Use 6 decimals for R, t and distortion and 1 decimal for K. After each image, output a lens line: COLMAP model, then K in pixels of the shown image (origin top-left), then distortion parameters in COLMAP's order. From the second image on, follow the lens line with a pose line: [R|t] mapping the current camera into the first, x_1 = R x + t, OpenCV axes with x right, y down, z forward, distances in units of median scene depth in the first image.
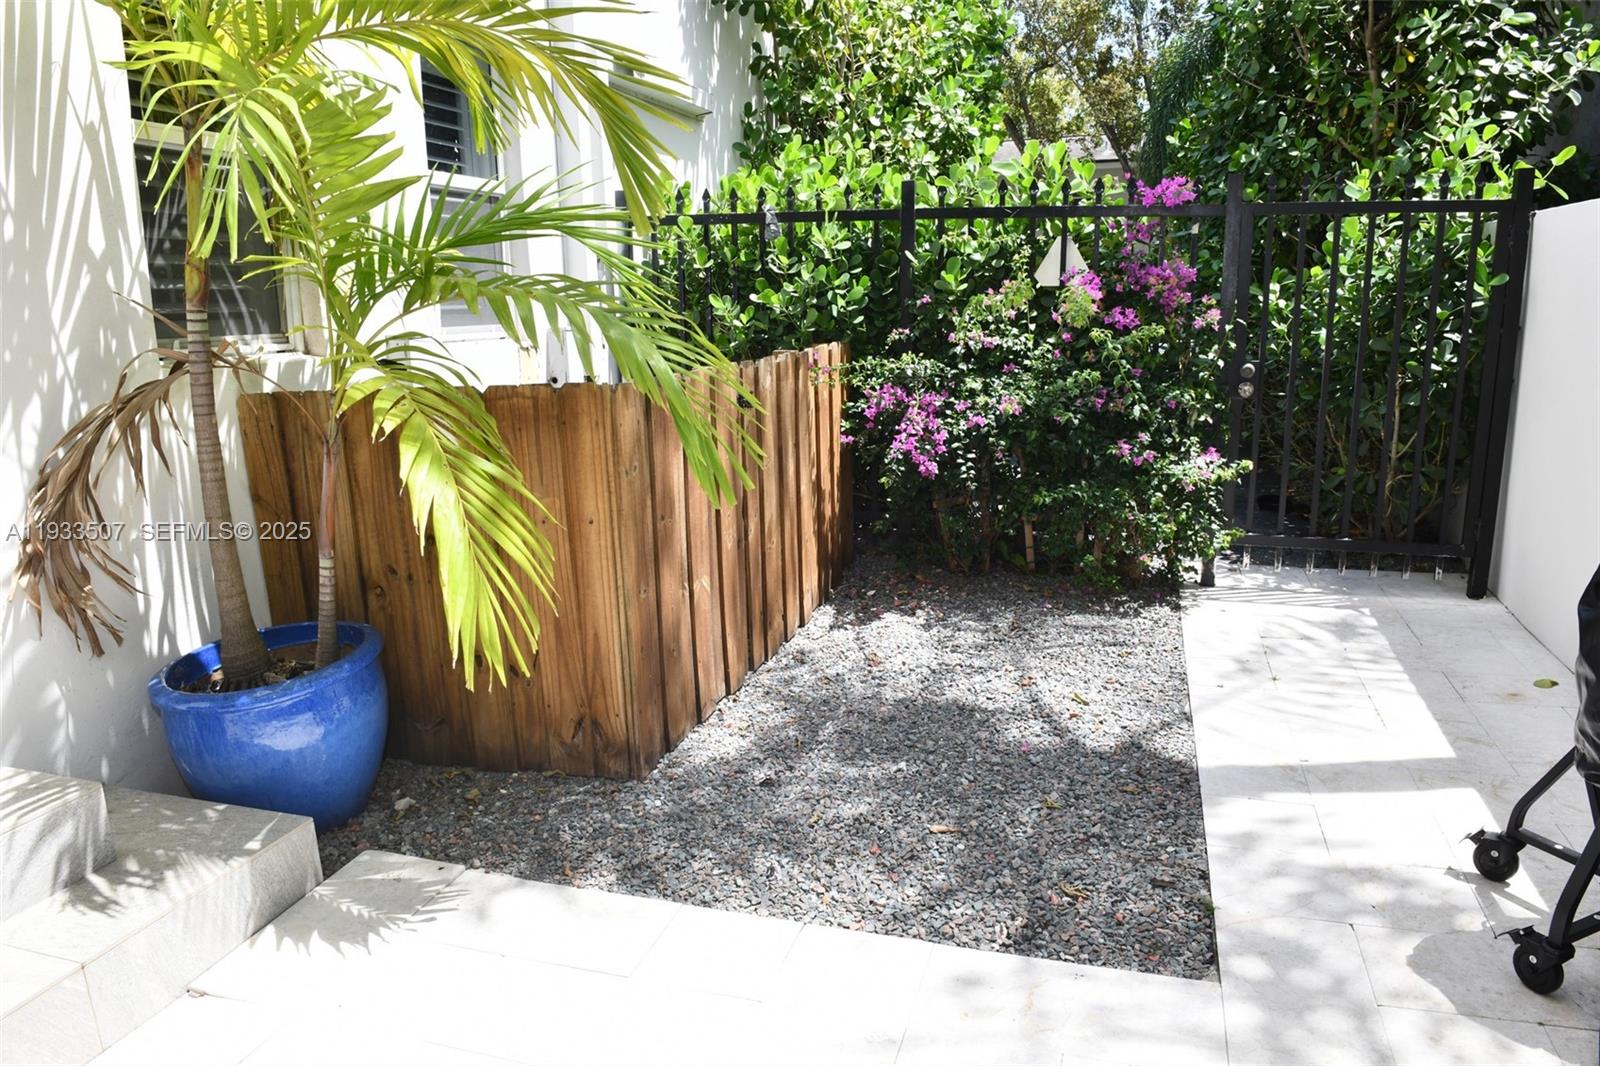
lens RADIAL K [[1084.6, 0, 800.0], [0, 1084.6, 533.0], [0, 0, 1]] dist [-0.056767, -0.000874]
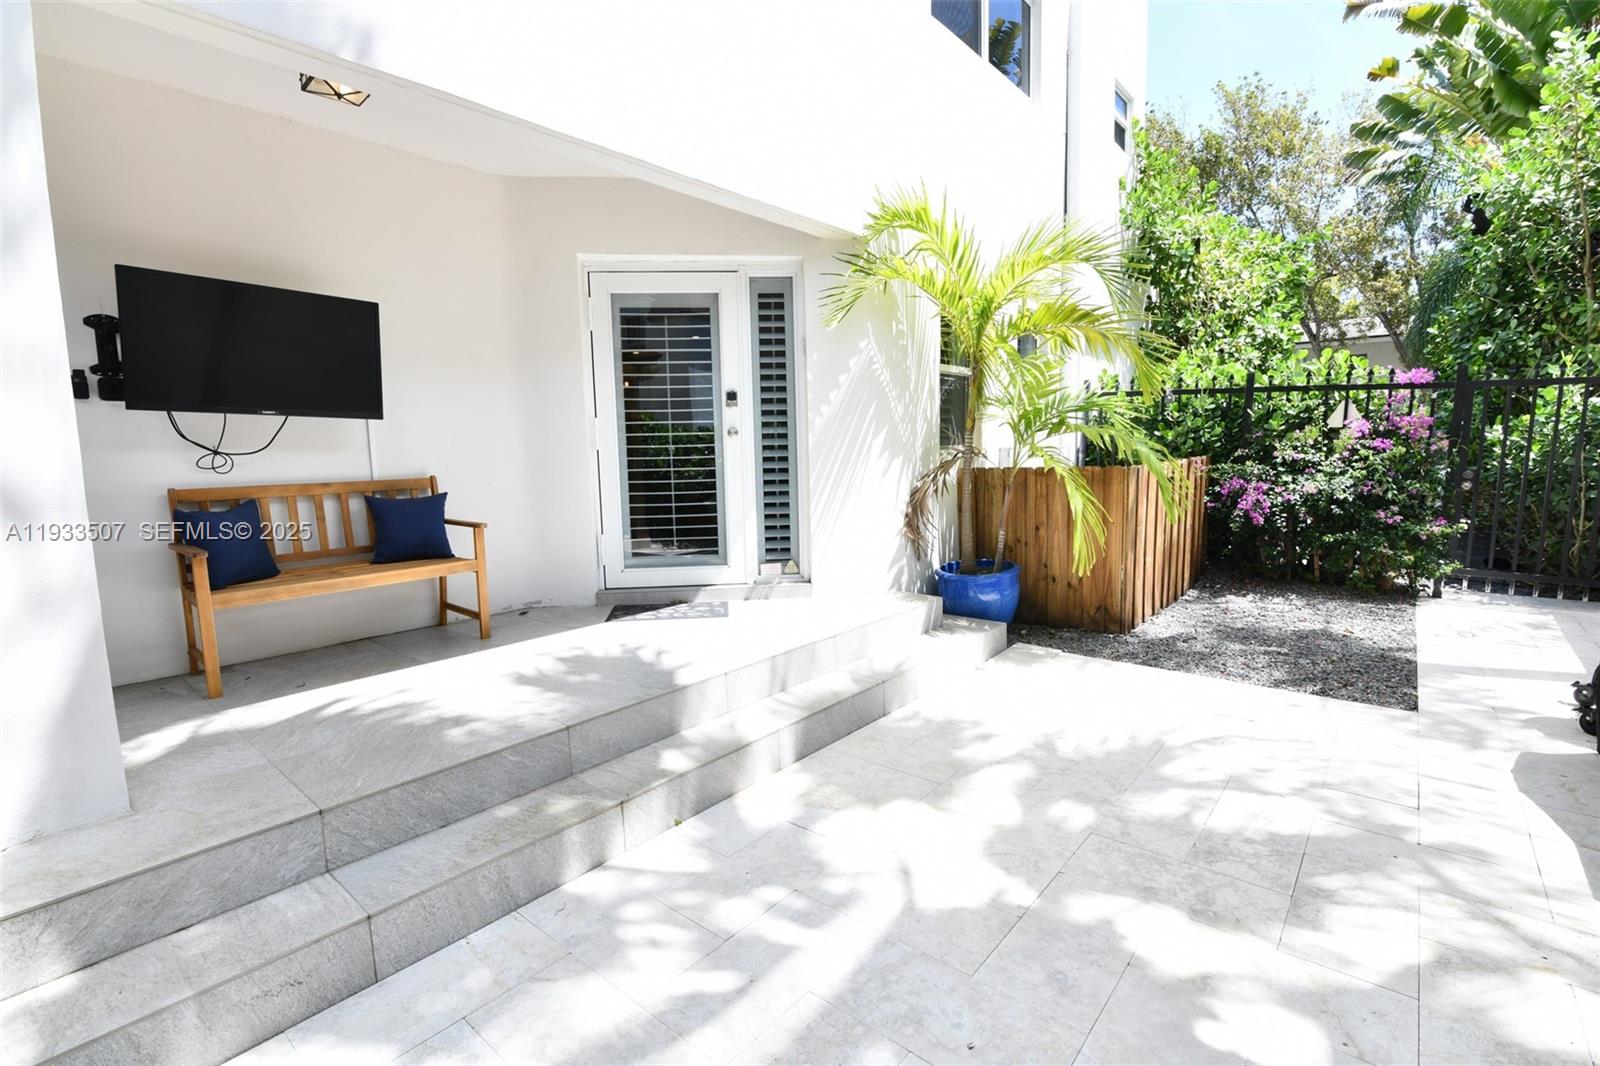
lens RADIAL K [[734.9, 0, 804.4], [0, 734.9, 535.1], [0, 0, 1]] dist [-0.017723, 0.001050]
pose [[0.924732, 0.055846, -0.376499, -0.131078], [-0.085356, 0.994411, -0.062146, 0.109806], [0.370924, 0.089604, 0.924330, -0.474494]]
